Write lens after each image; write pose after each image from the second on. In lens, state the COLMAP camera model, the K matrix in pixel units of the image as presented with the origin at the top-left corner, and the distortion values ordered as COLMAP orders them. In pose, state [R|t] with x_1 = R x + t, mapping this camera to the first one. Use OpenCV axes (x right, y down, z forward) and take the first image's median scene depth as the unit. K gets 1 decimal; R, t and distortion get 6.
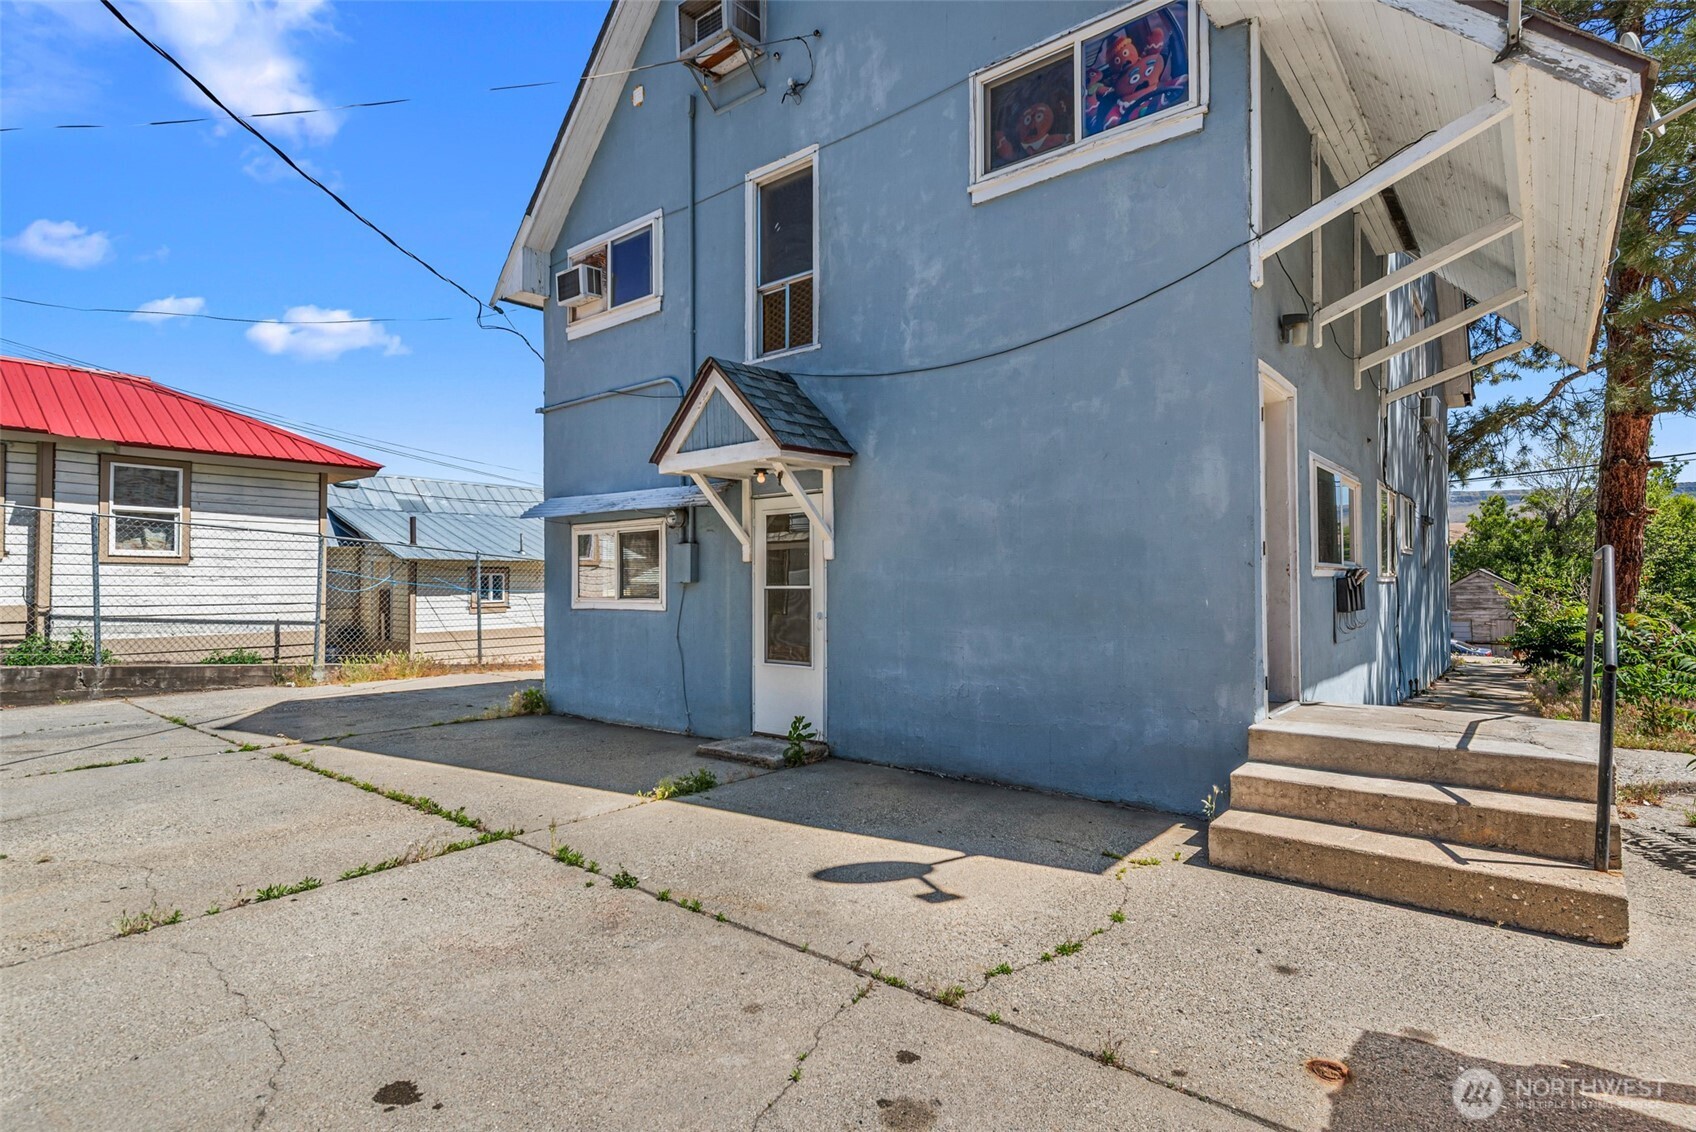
lens RADIAL K [[852.1, 0, 848.0], [0, 852.1, 566.0], [0, 0, 1]] dist [0.000989, -0.000361]
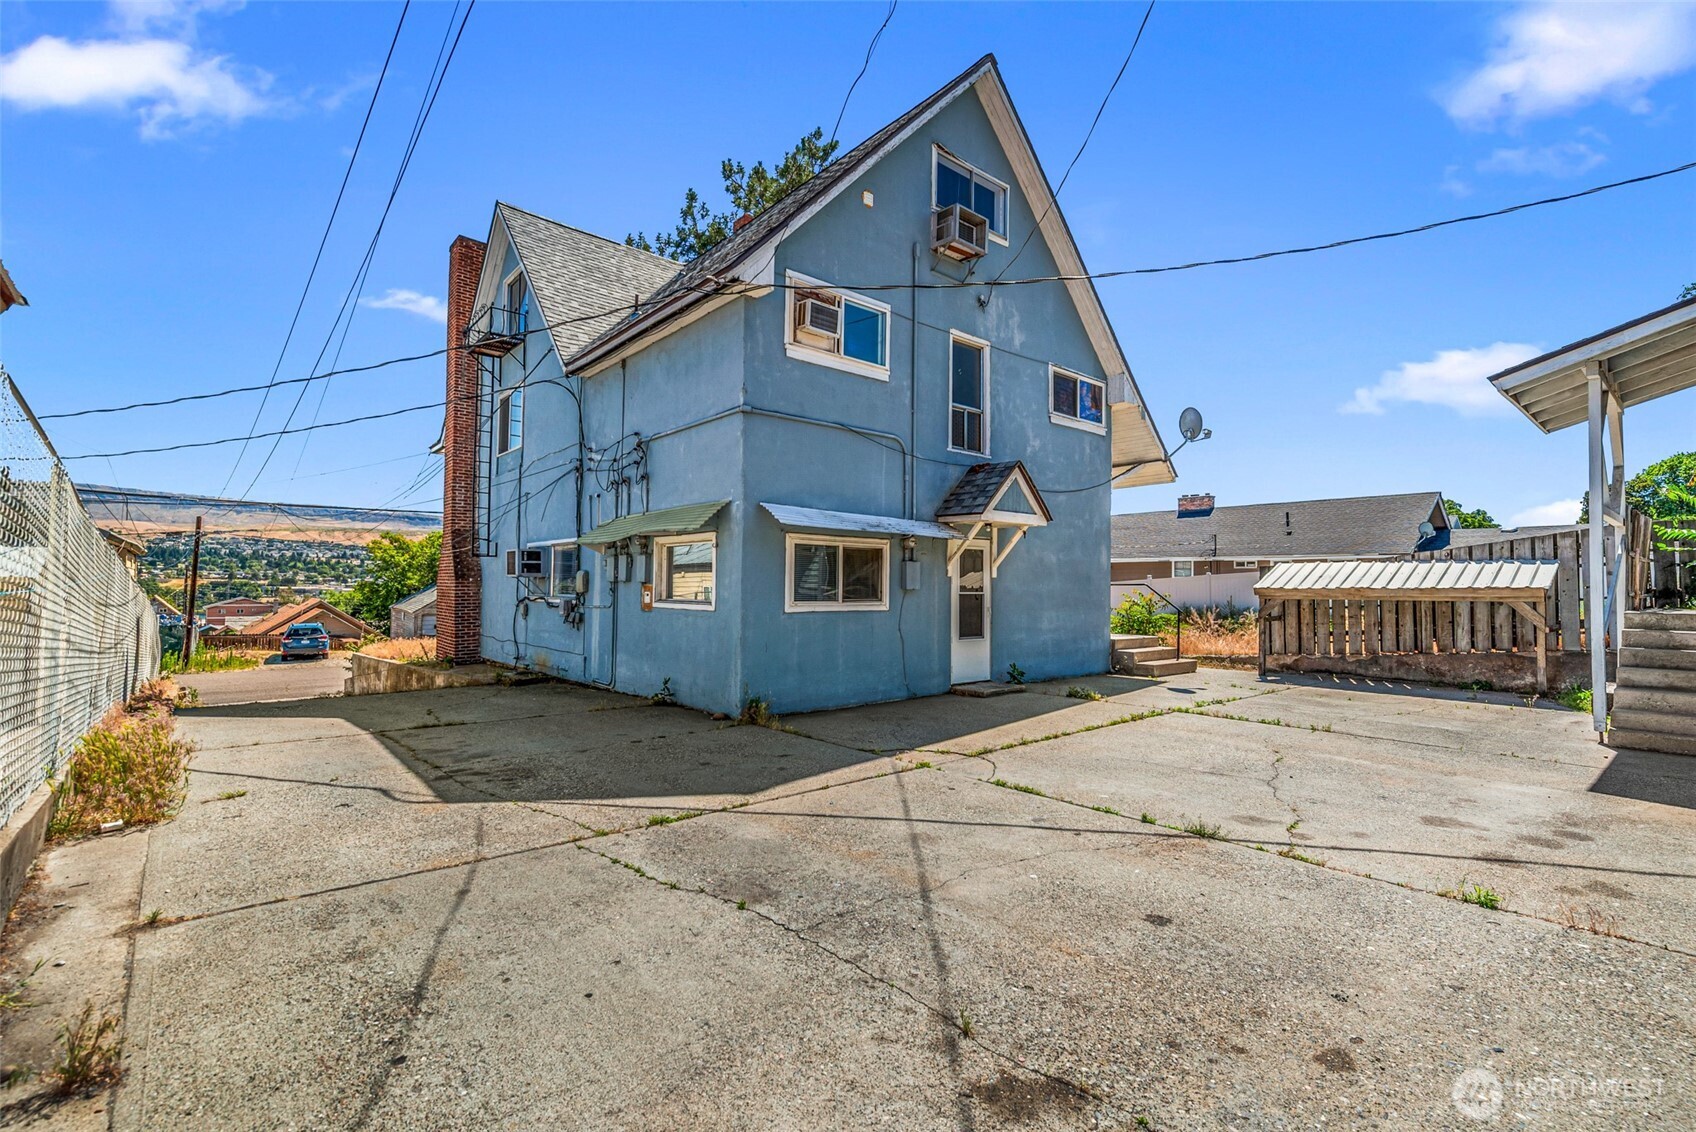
lens RADIAL K [[746.6, 0, 848.0], [0, 746.6, 566.0], [0, 0, 1]] dist [-0.000866, 0.000042]
pose [[0.177211, 0.034273, 0.983576, -1.611805], [-0.032390, 0.999055, -0.028976, 0.022792], [-0.983640, -0.026723, 0.178154, 1.009957]]
